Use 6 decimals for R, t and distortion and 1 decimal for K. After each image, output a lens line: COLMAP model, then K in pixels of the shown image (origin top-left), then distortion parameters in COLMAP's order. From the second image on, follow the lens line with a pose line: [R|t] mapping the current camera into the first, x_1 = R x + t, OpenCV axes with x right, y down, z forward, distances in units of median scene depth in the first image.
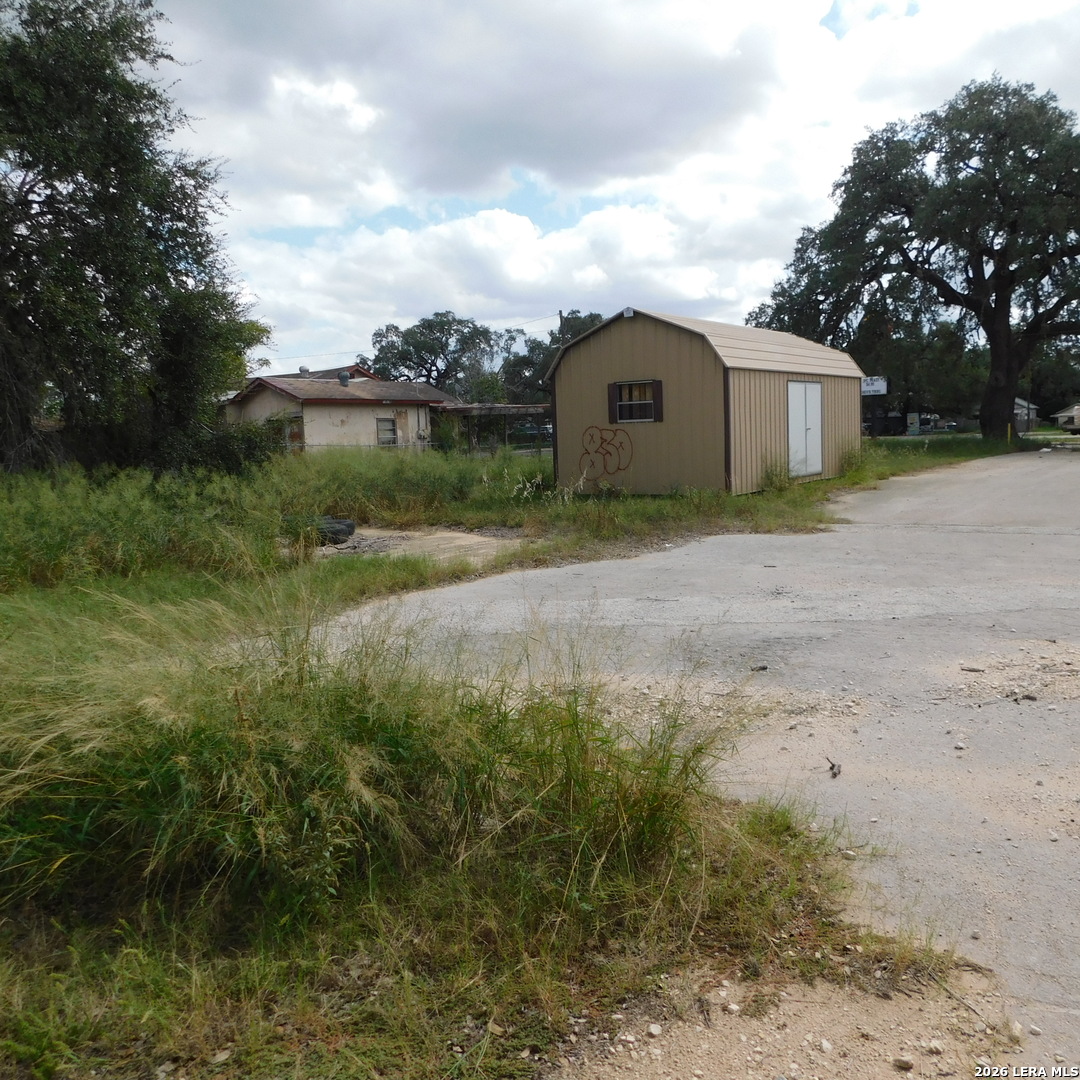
lens RADIAL K [[973.9, 0, 540.0], [0, 973.9, 540.0], [0, 0, 1]] dist [-0.070053, 0.066474]
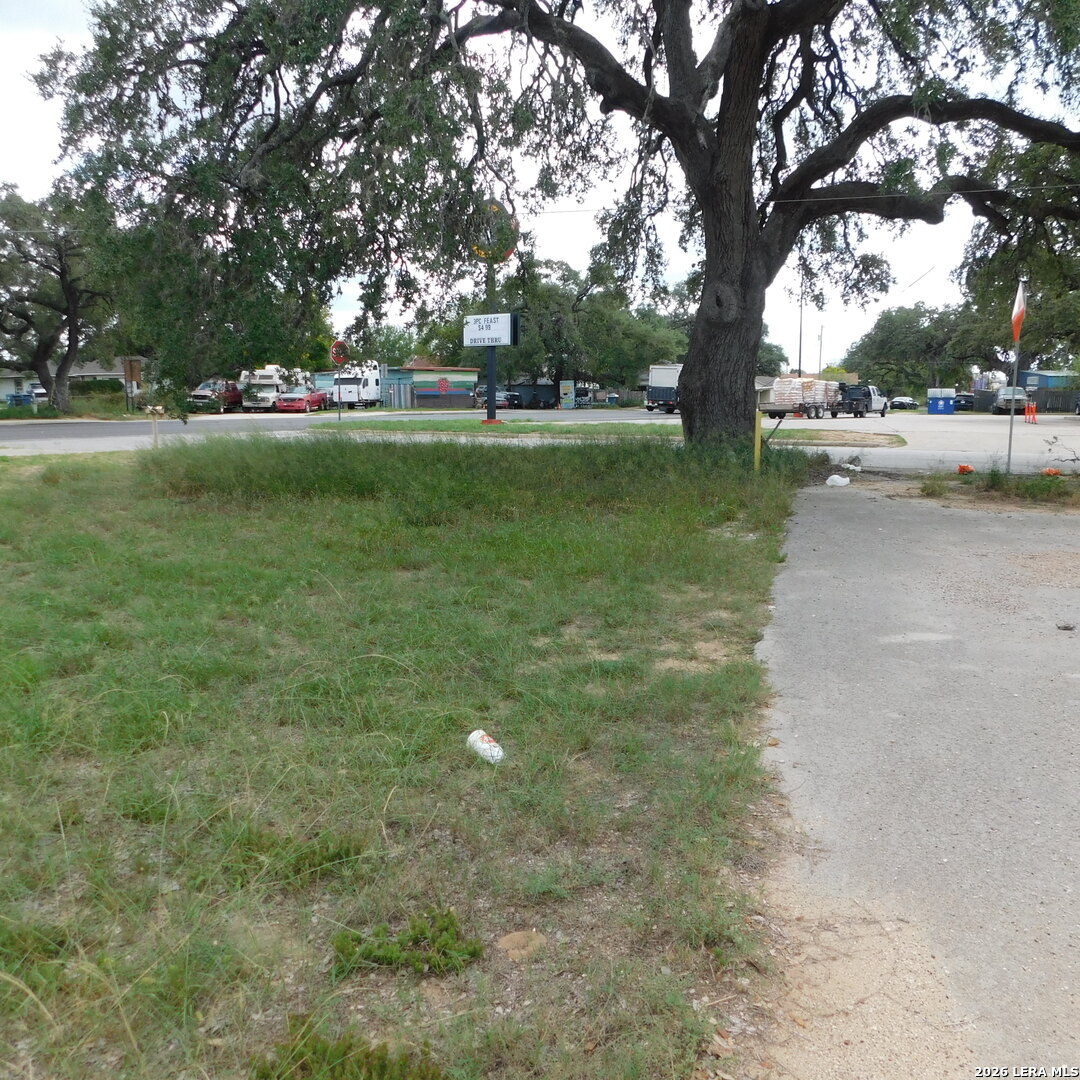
lens RADIAL K [[973.9, 0, 540.0], [0, 973.9, 540.0], [0, 0, 1]] dist [-0.070053, 0.066474]
pose [[0.946114, -0.015784, 0.323450, 0.155883], [0.003308, 0.999230, 0.039087, -0.047785], [-0.323818, -0.035911, 0.945438, 0.367998]]
